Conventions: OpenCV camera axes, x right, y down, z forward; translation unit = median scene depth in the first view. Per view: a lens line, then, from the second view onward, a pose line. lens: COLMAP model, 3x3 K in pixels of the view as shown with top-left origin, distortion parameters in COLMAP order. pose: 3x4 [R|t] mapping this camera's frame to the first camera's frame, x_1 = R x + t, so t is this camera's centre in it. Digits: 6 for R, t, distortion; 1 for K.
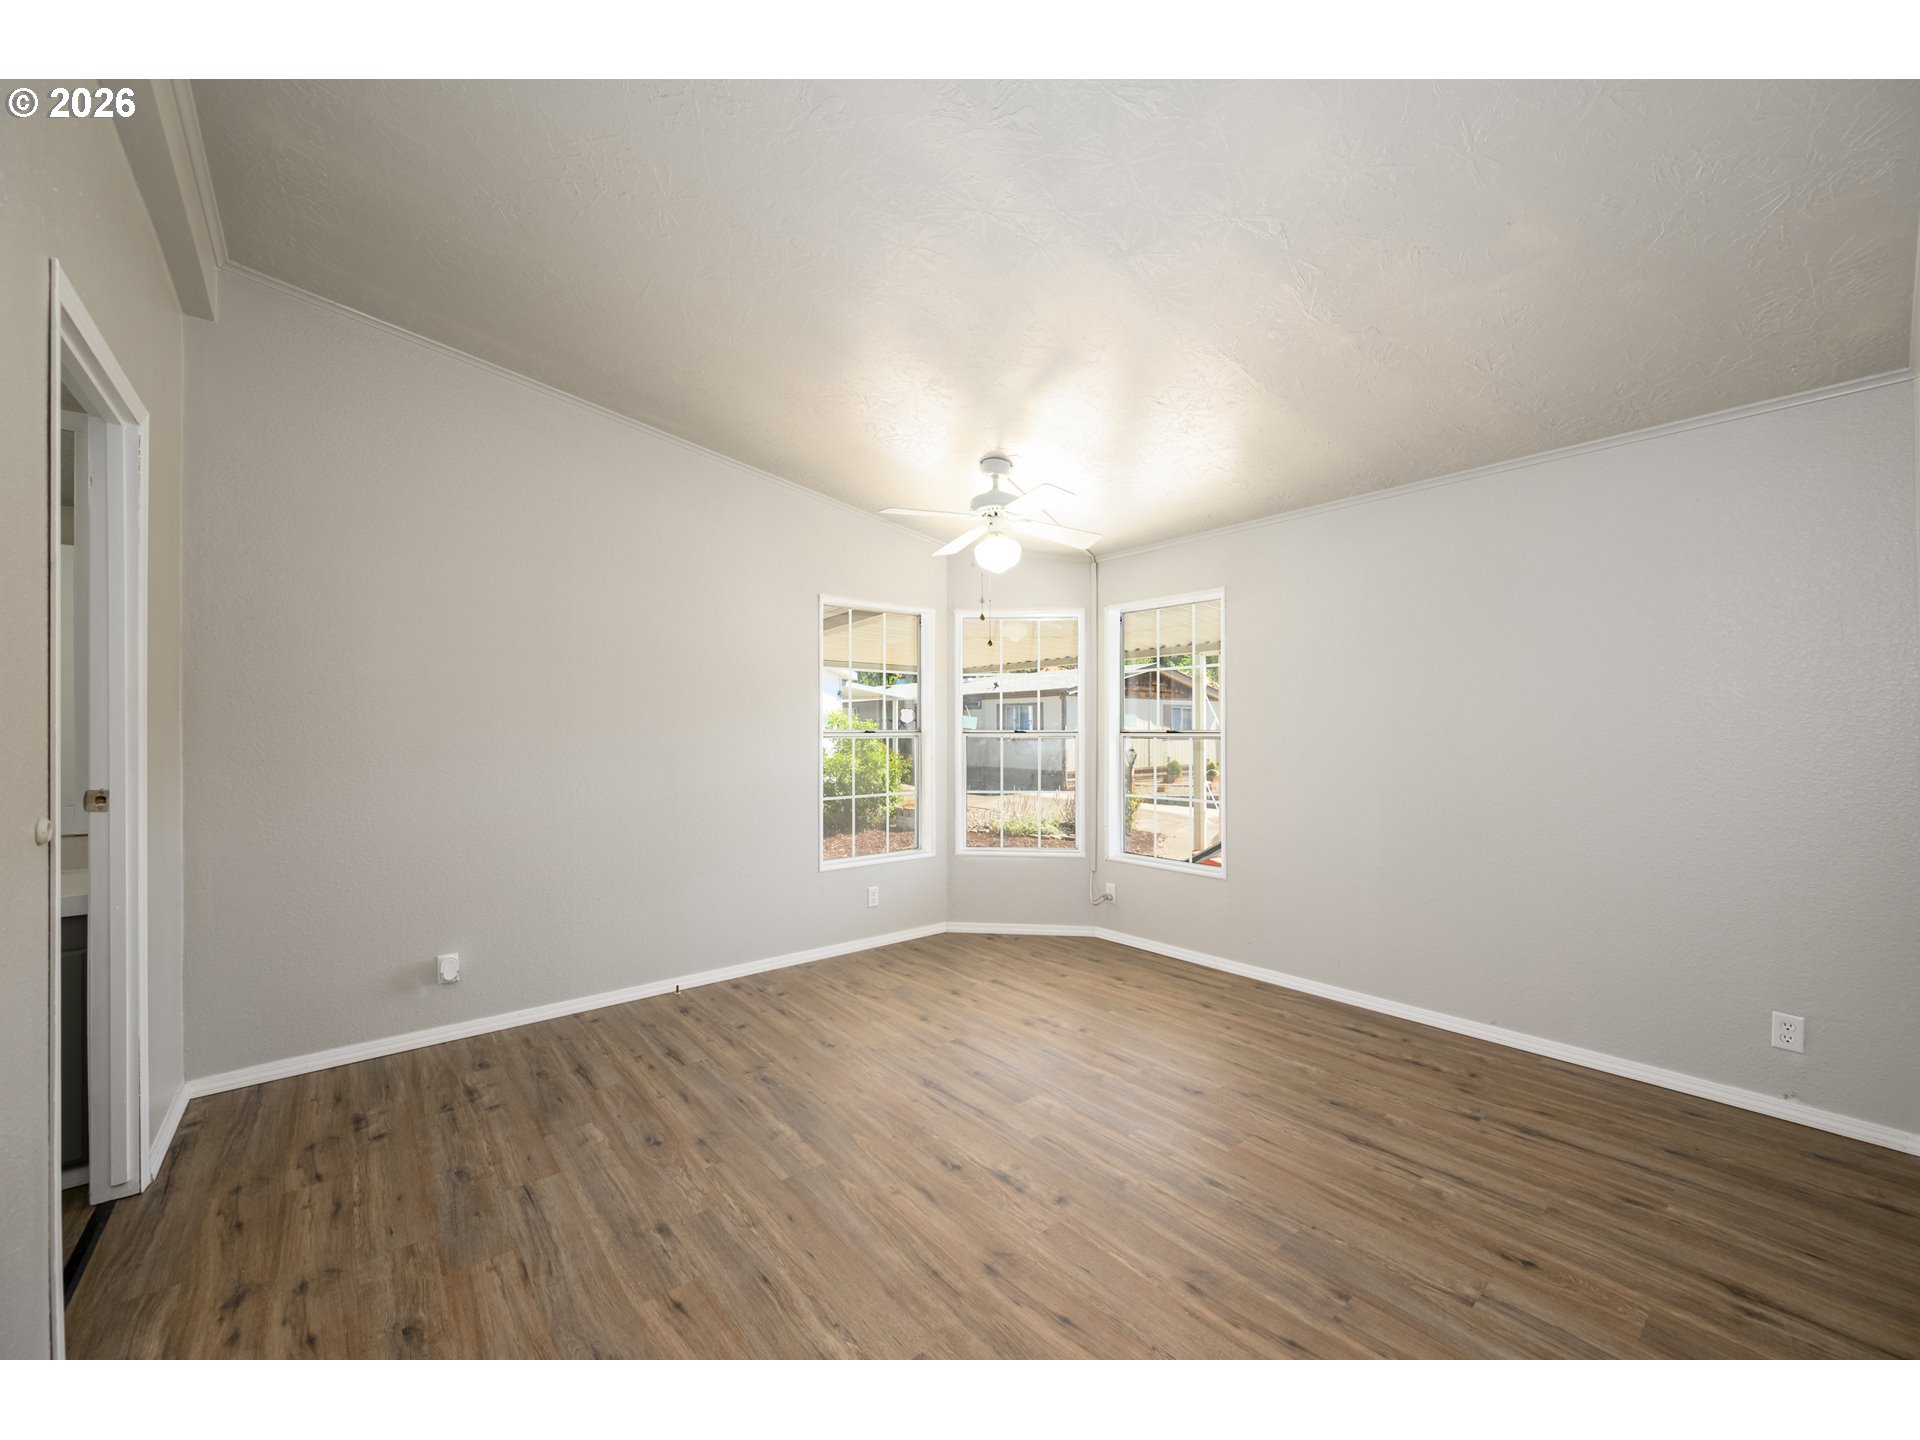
lens RADIAL K [[760.3, 0, 958.1], [0, 760.3, 728.0], [0, 0, 1]] dist [-0.001759, 0.000073]
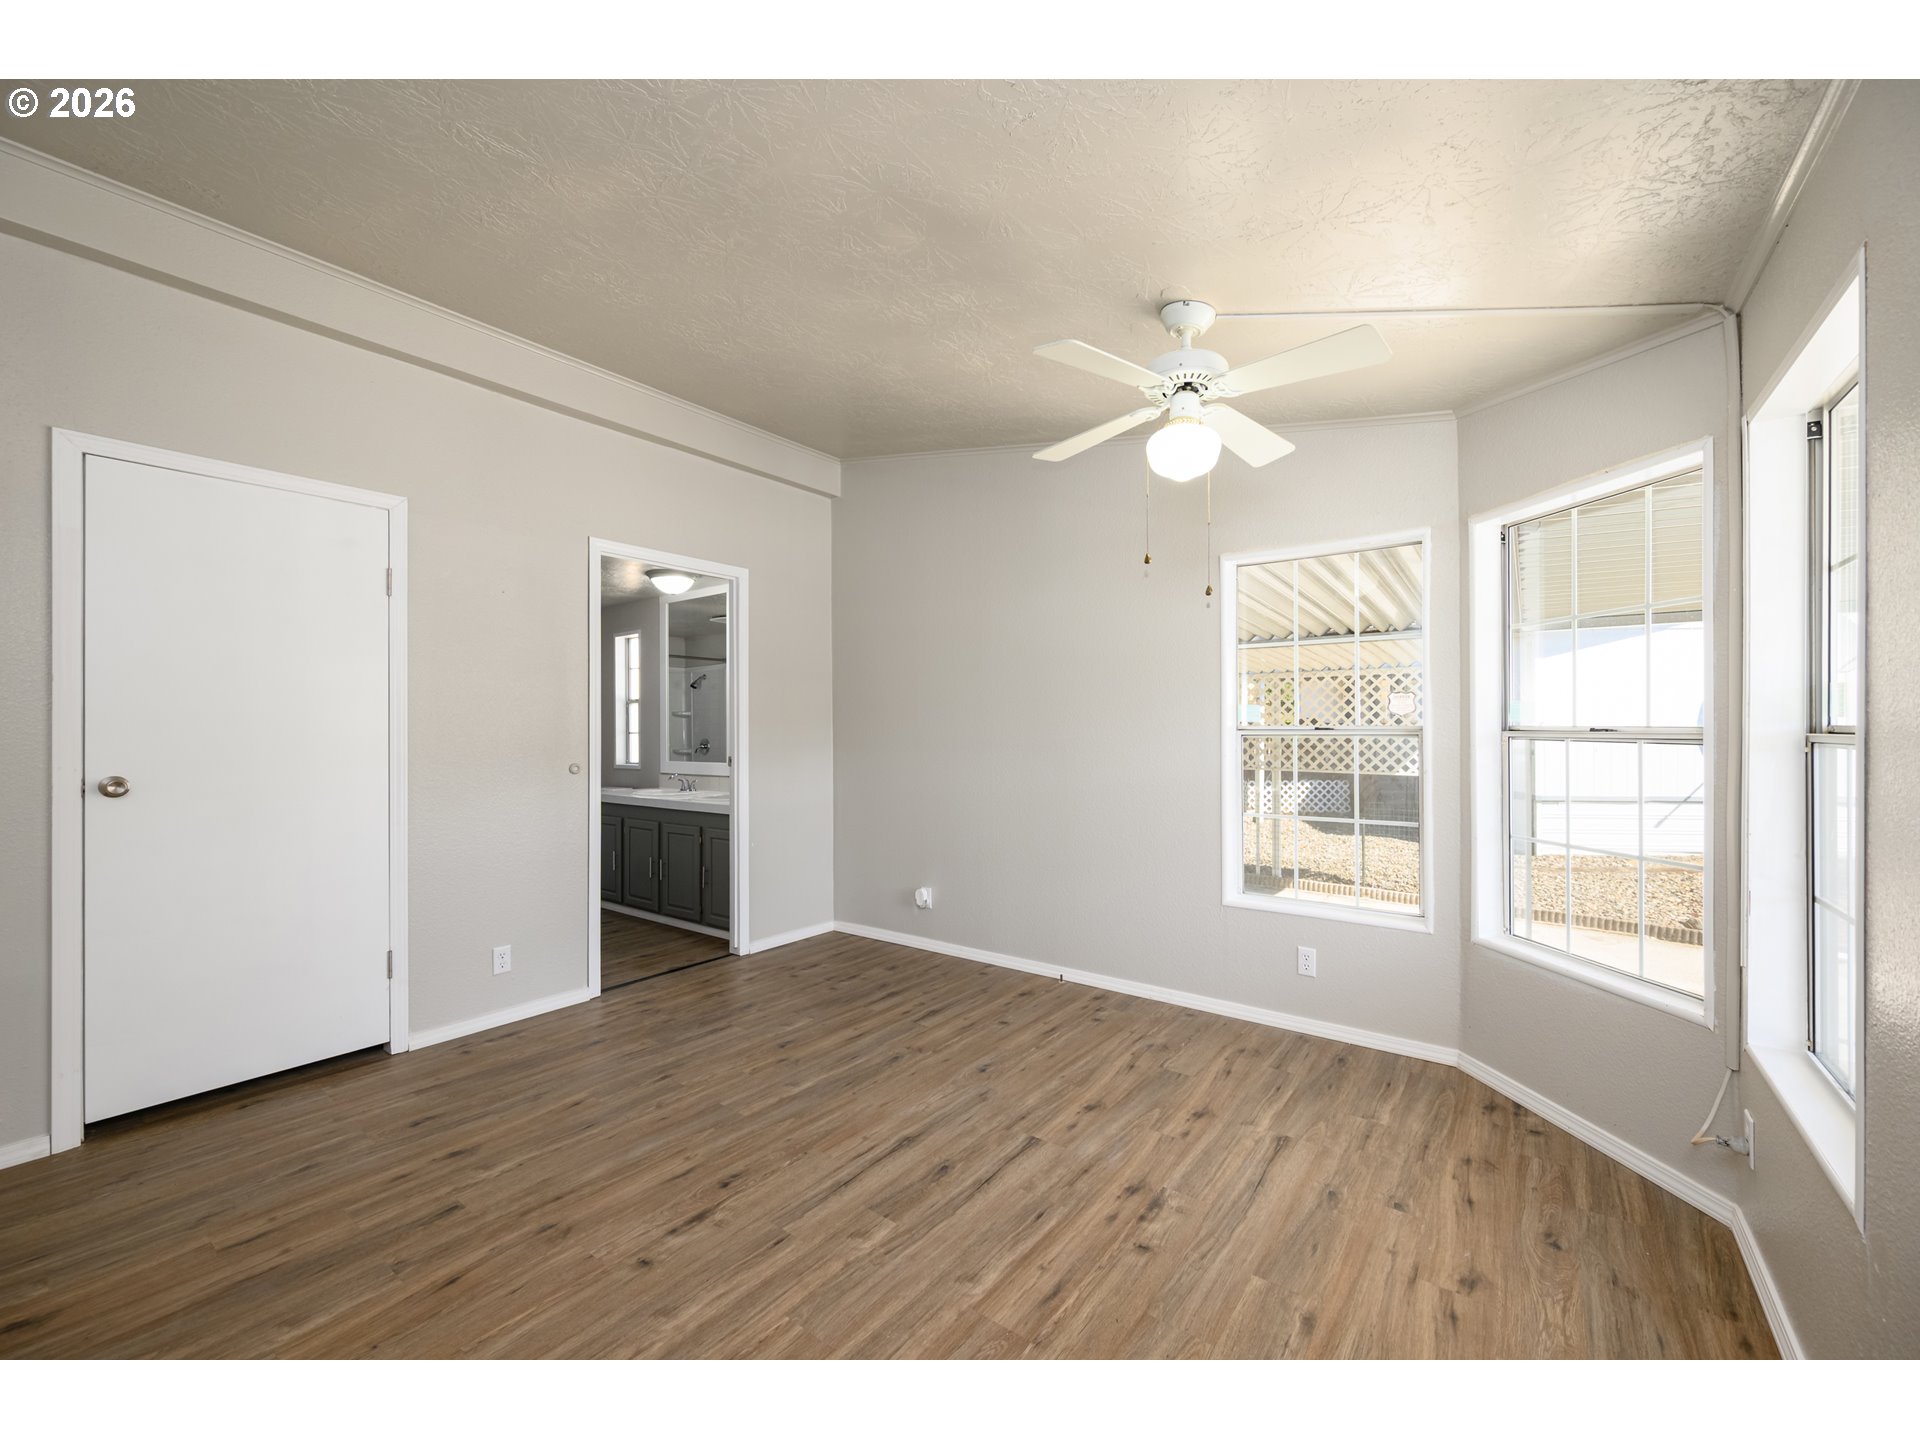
lens RADIAL K [[740.8, 0, 960.0], [0, 740.8, 720.0], [0, 0, 1]] dist [-0.006752, -0.000227]
pose [[0.247360, -0.010074, -0.968871, 0.652430], [0.007576, 0.999935, -0.008463, 0.000591], [0.968894, -0.005247, 0.247420, 0.704774]]
